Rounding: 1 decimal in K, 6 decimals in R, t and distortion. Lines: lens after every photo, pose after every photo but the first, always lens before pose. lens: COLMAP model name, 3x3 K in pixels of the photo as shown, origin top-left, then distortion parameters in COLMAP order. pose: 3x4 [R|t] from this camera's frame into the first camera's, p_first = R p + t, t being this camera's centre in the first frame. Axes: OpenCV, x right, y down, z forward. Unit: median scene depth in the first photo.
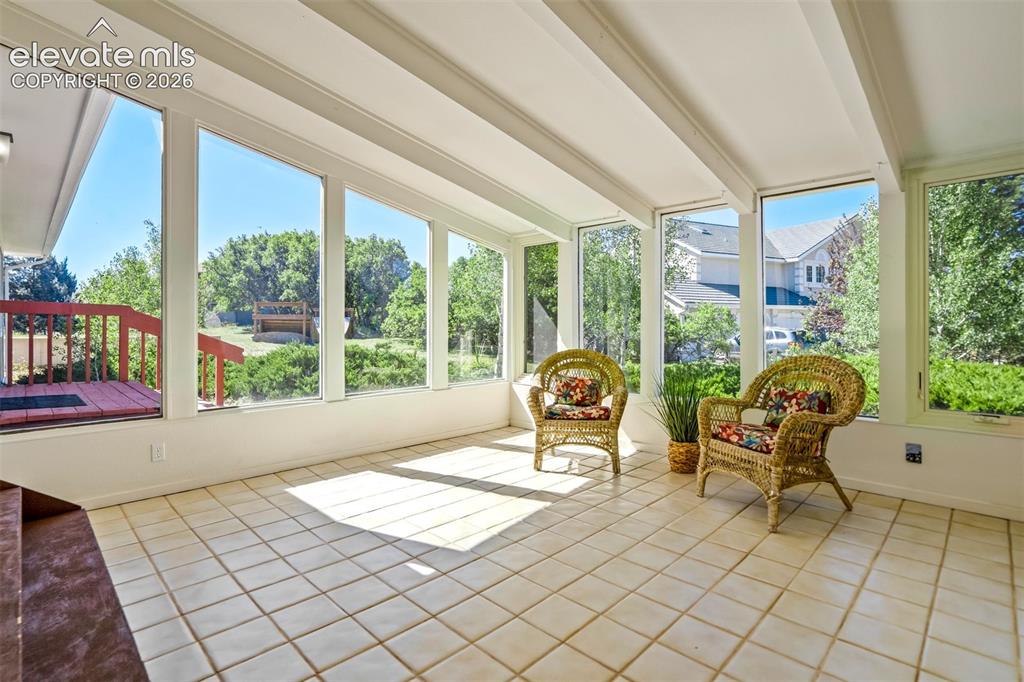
lens RADIAL K [[494.4, 0, 499.0], [0, 494.4, 347.9], [0, 0, 1]] dist [-0.037930, 0.023478]
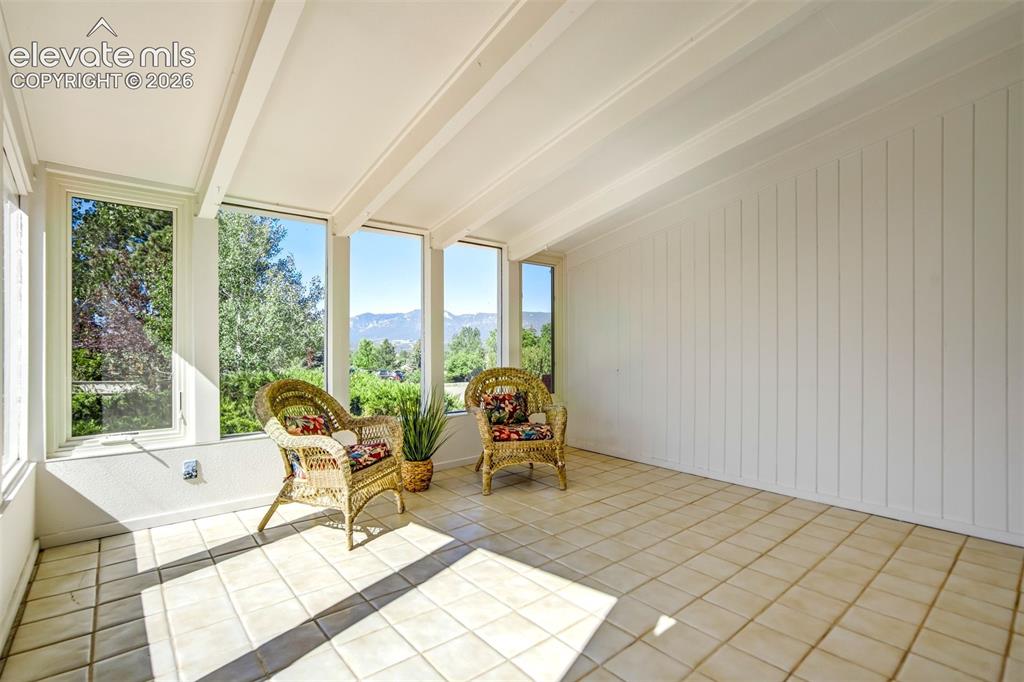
lens RADIAL K [[494.4, 0, 499.0], [0, 494.4, 347.9], [0, 0, 1]] dist [-0.037930, 0.023478]
pose [[0.067880, 0.006439, 0.997673, -0.699955], [0.045151, 0.998935, -0.009519, -0.028792], [-0.996671, 0.045692, 0.067517, 0.825974]]
